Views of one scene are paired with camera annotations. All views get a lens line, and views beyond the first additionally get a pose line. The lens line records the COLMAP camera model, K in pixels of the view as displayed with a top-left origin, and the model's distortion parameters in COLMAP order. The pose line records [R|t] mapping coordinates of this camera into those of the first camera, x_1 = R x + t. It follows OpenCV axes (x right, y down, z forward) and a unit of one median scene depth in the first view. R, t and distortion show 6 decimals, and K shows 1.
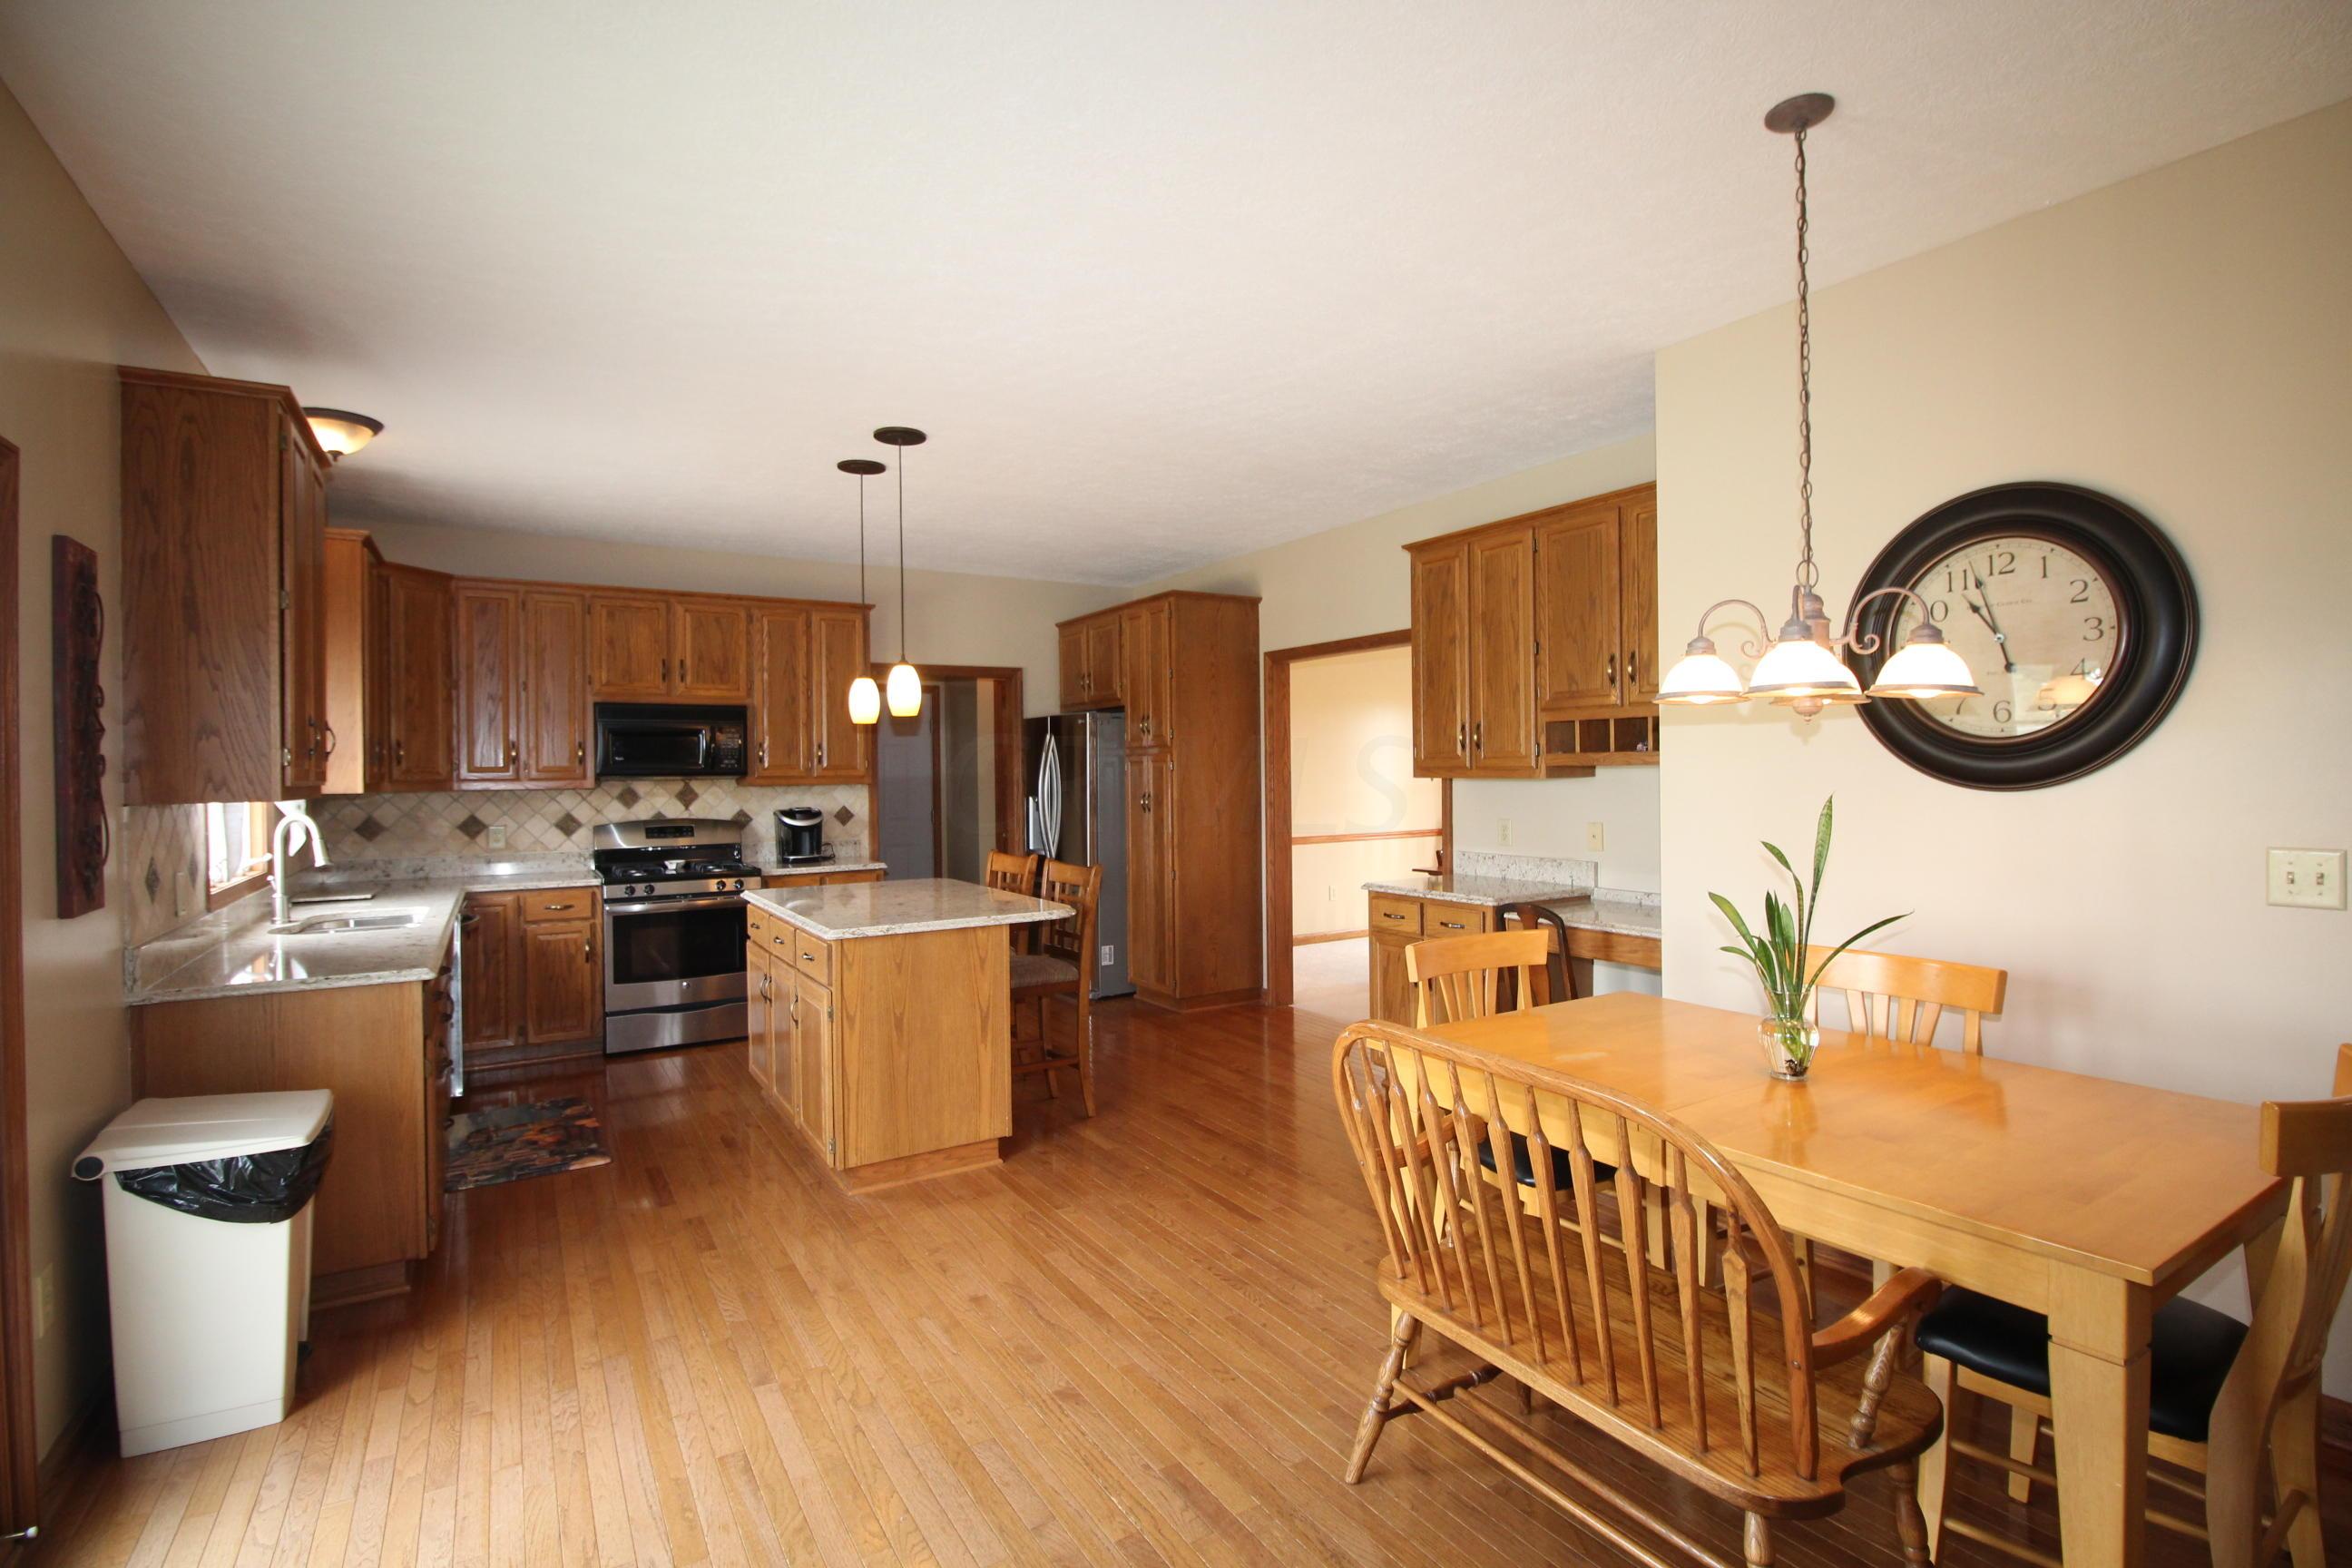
lens RADIAL K [[1091.5, 0, 1194.8], [0, 1091.5, 775.9], [0, 0, 1]] dist [-0.010633, -0.006194]
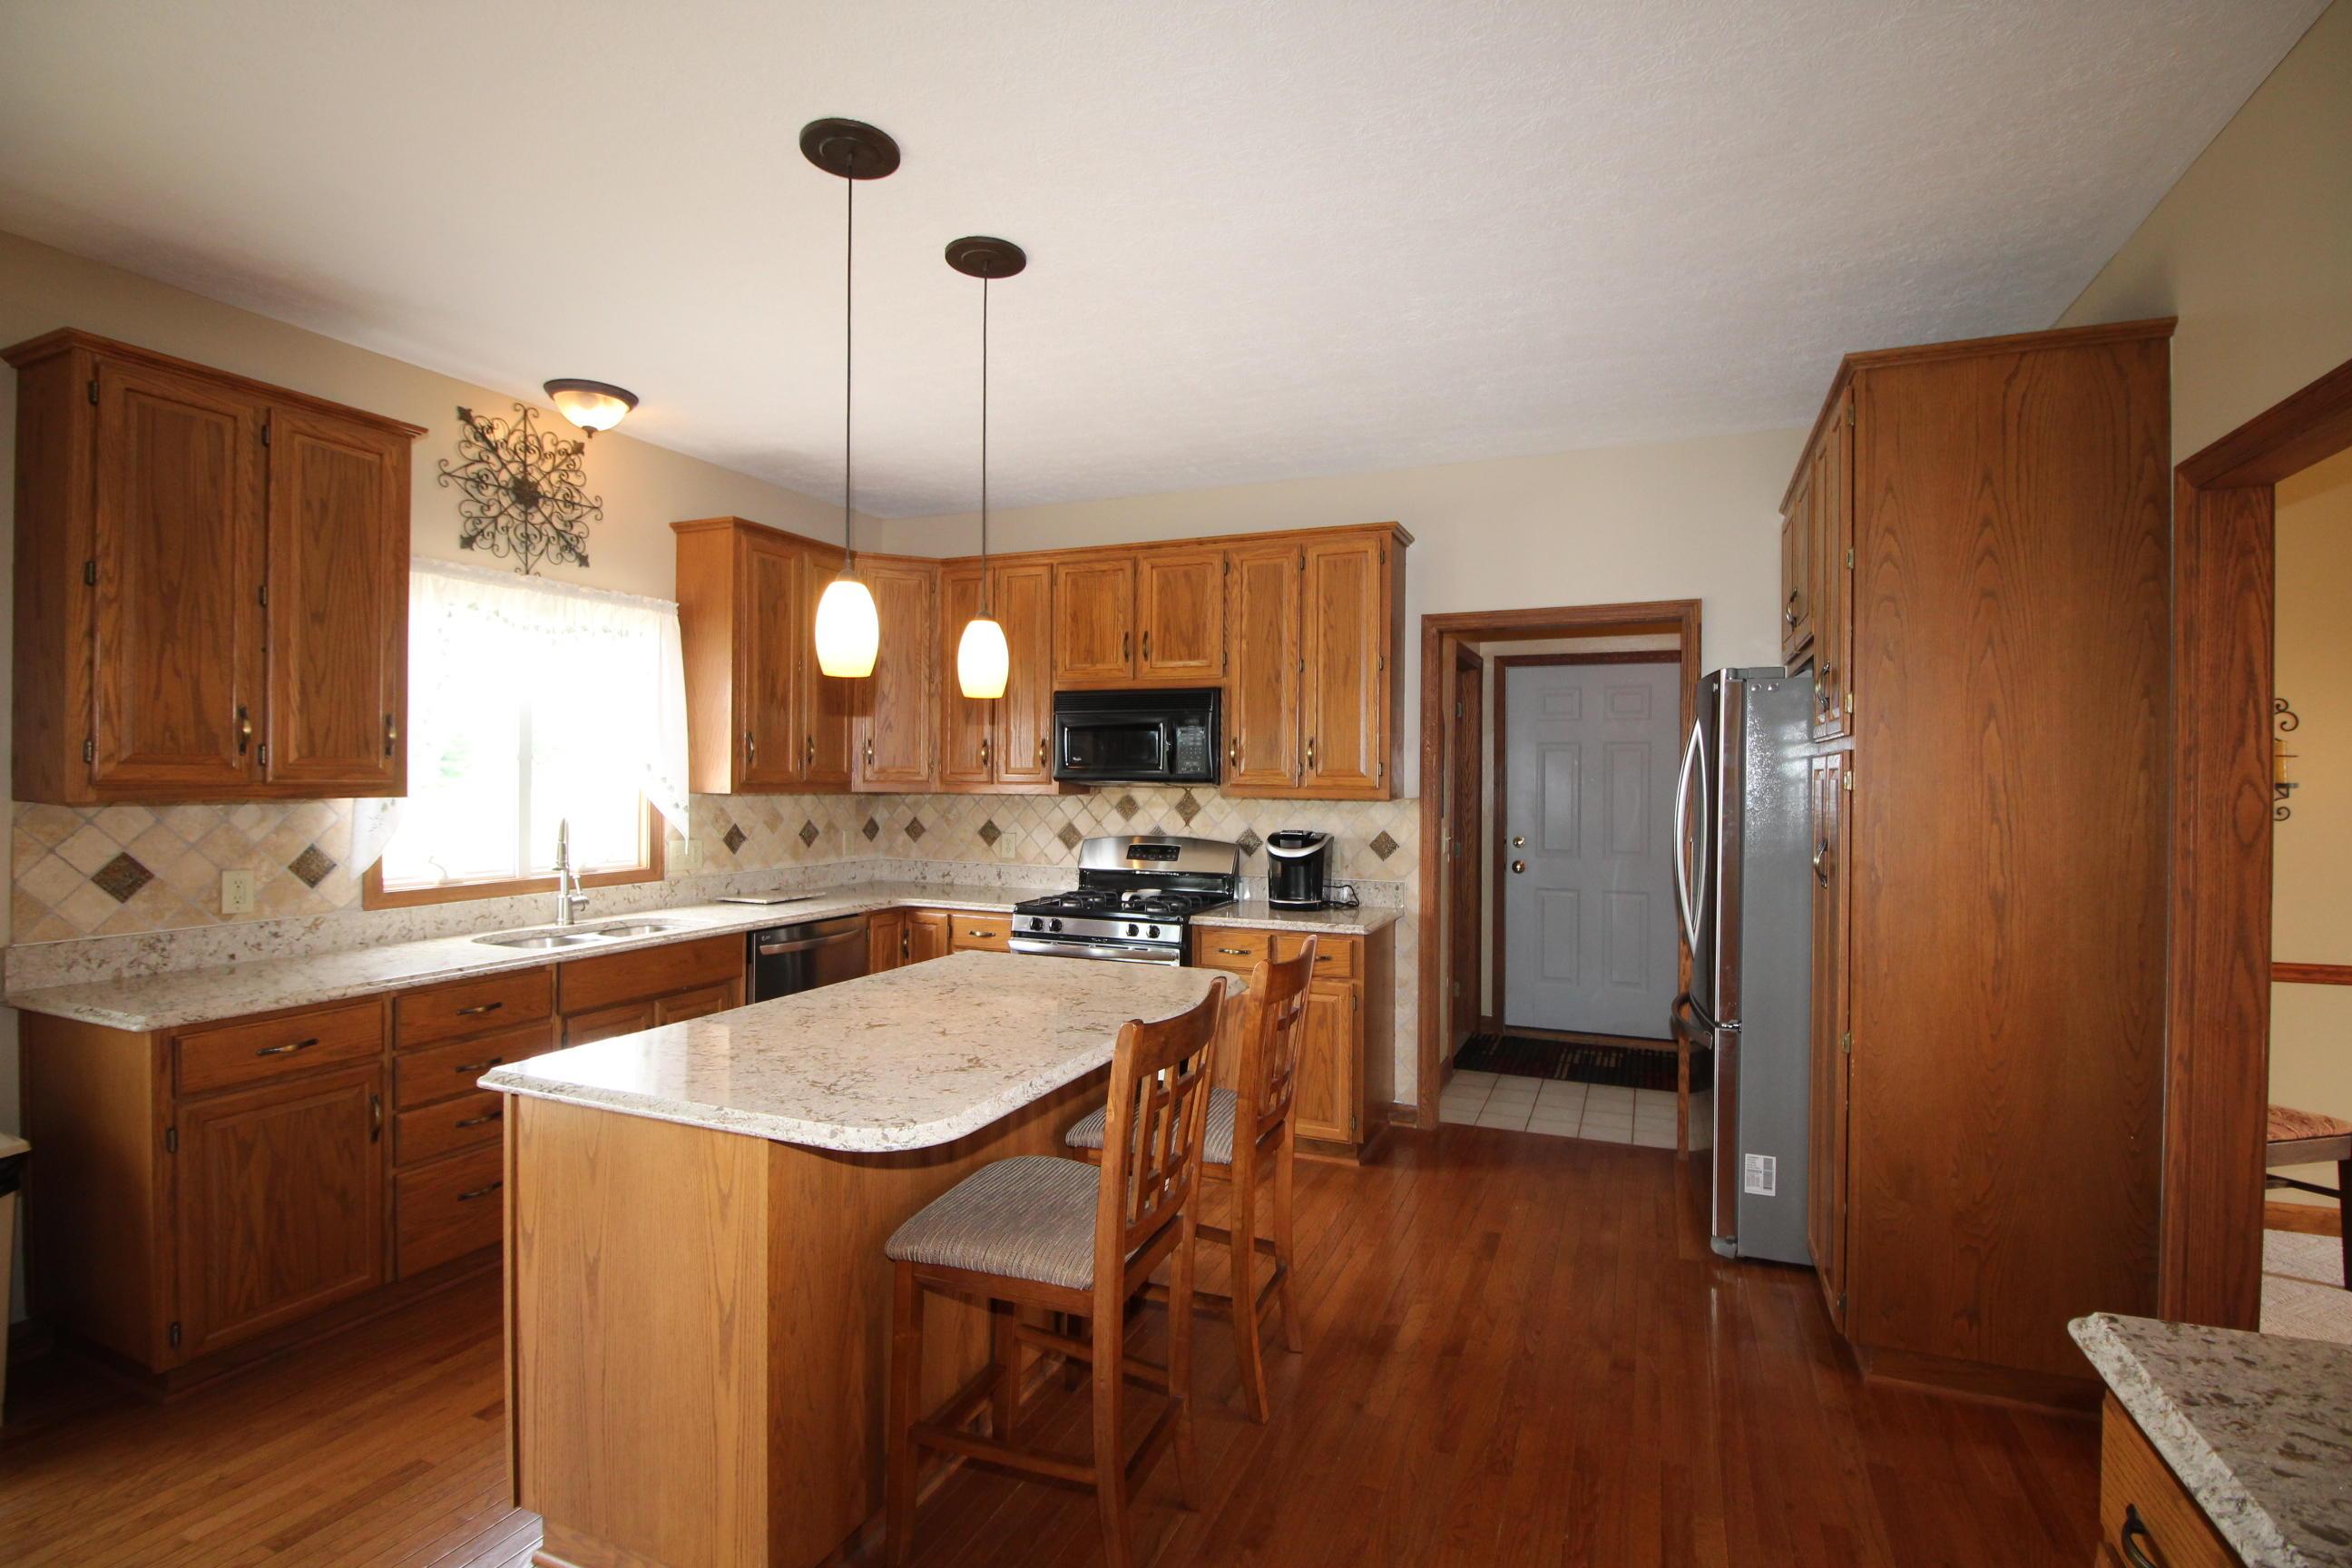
lens RADIAL K [[1091.5, 0, 1194.8], [0, 1091.5, 775.9], [0, 0, 1]] dist [-0.010633, -0.006194]
pose [[0.552986, 0.014449, -0.833065, 0.194384], [-0.015581, 0.999854, 0.006999, -0.010279], [0.833045, 0.009109, 0.553130, 0.601301]]
